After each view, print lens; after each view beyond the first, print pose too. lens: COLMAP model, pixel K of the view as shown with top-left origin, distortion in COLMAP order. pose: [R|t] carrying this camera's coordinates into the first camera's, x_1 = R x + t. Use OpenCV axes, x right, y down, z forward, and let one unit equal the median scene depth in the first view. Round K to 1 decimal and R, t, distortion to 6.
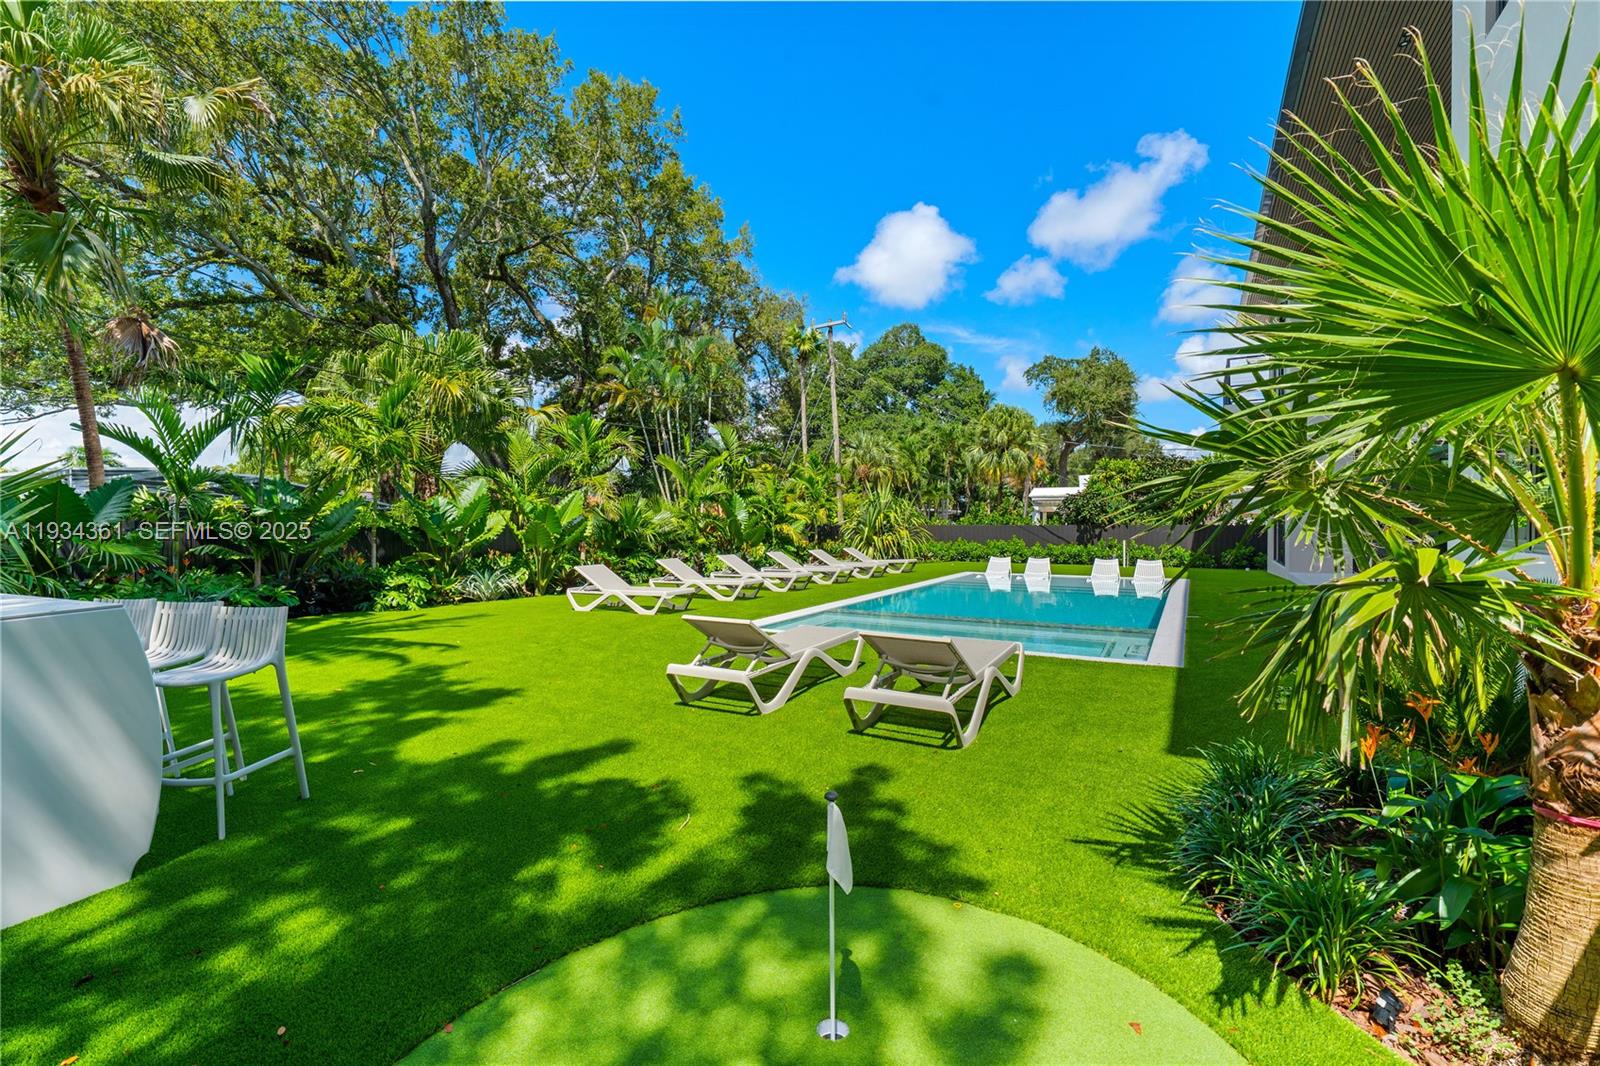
lens RADIAL K [[723.5, 0, 793.0], [0, 723.5, 505.2], [0, 0, 1]] dist [-0.001793, 0.001351]
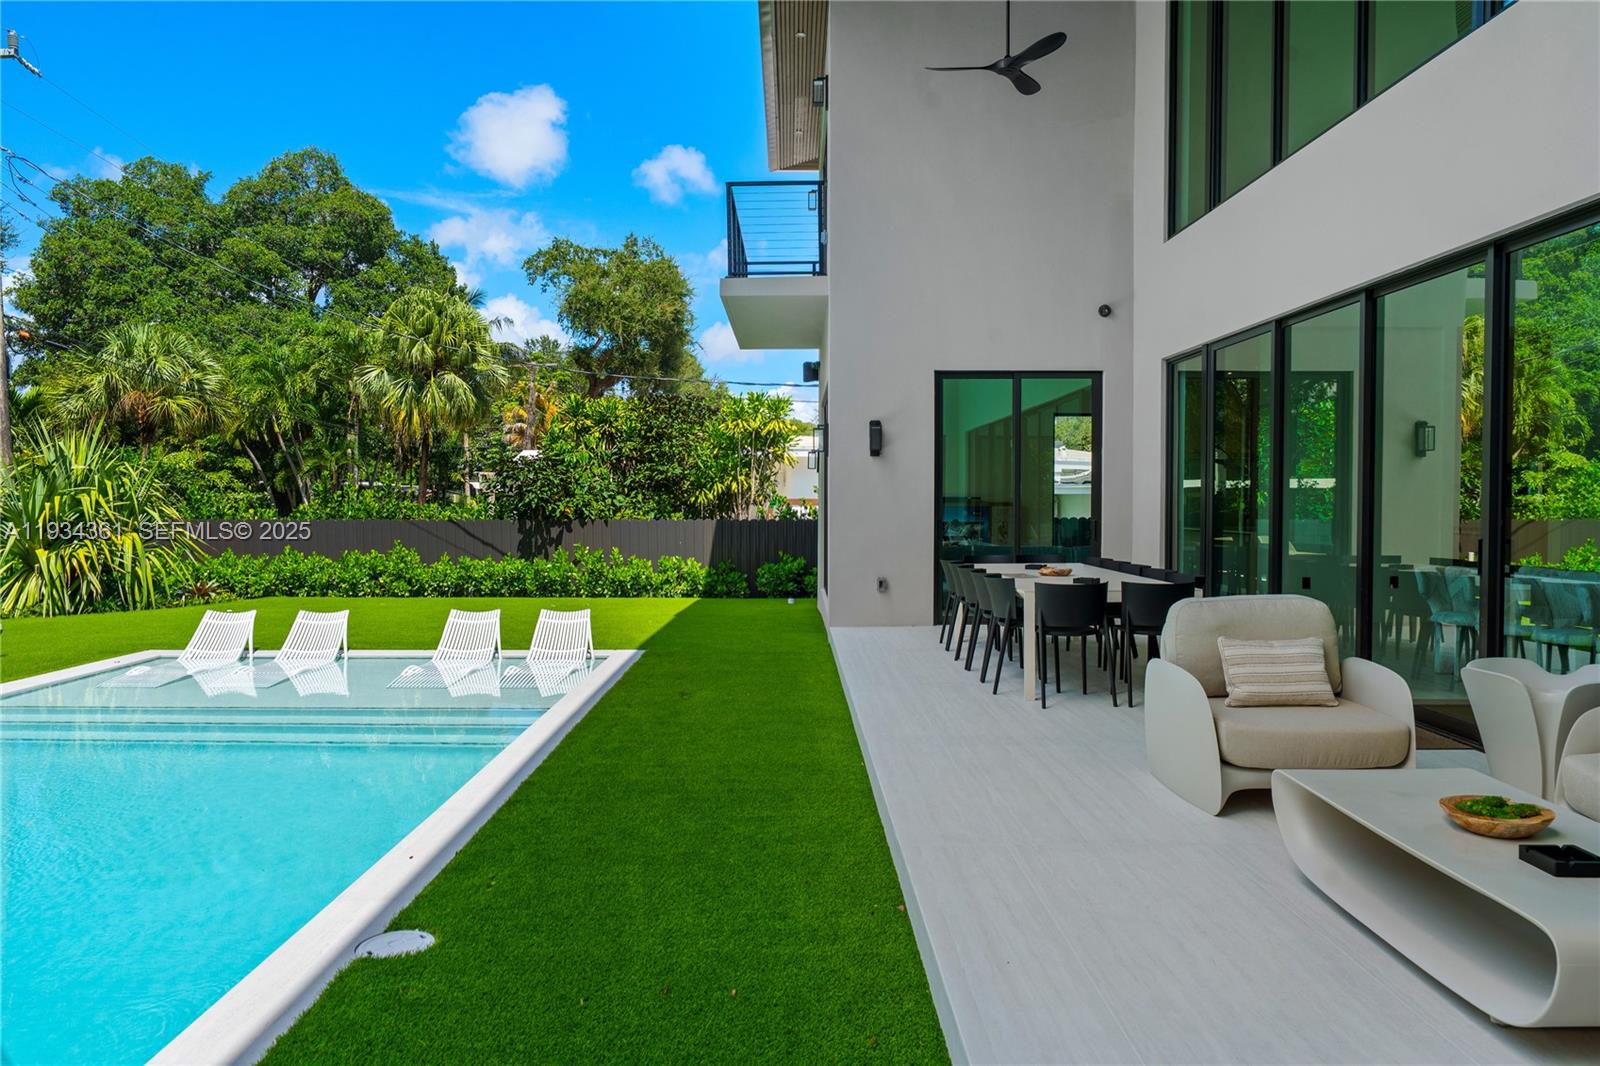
lens RADIAL K [[1056.2, 0, 789.4], [0, 1056.2, 525.4], [0, 0, 1]] dist [-0.003590, 0.000903]
pose [[0.872942, -0.009013, 0.487741, 0.133686], [-0.013330, 0.999015, 0.042318, -0.002147], [-0.487643, -0.043442, 0.871962, 0.170823]]
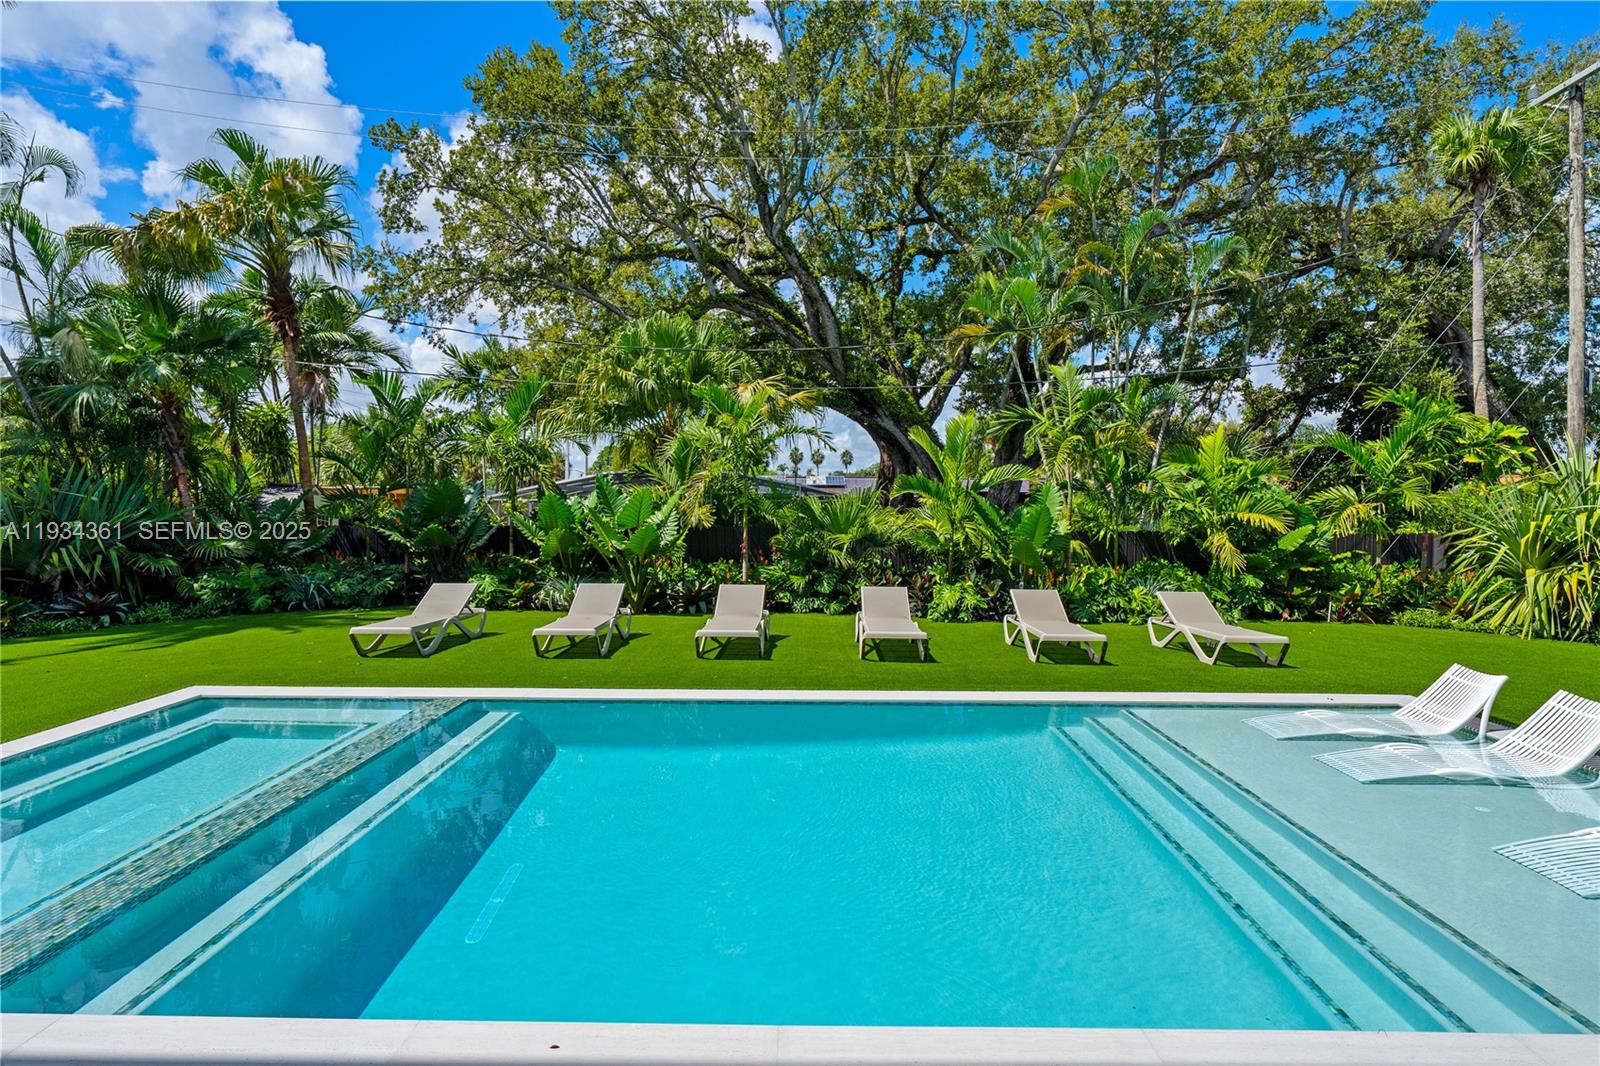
lens RADIAL K [[811.3, 0, 804.2], [0, 811.3, 529.9], [0, 0, 1]] dist [-0.001874, -0.000524]
pose [[0.469854, 0.031850, -0.882170, 0.223008], [0.014784, 0.998925, 0.043940, -0.003893], [0.882620, -0.033687, 0.468878, 0.288423]]
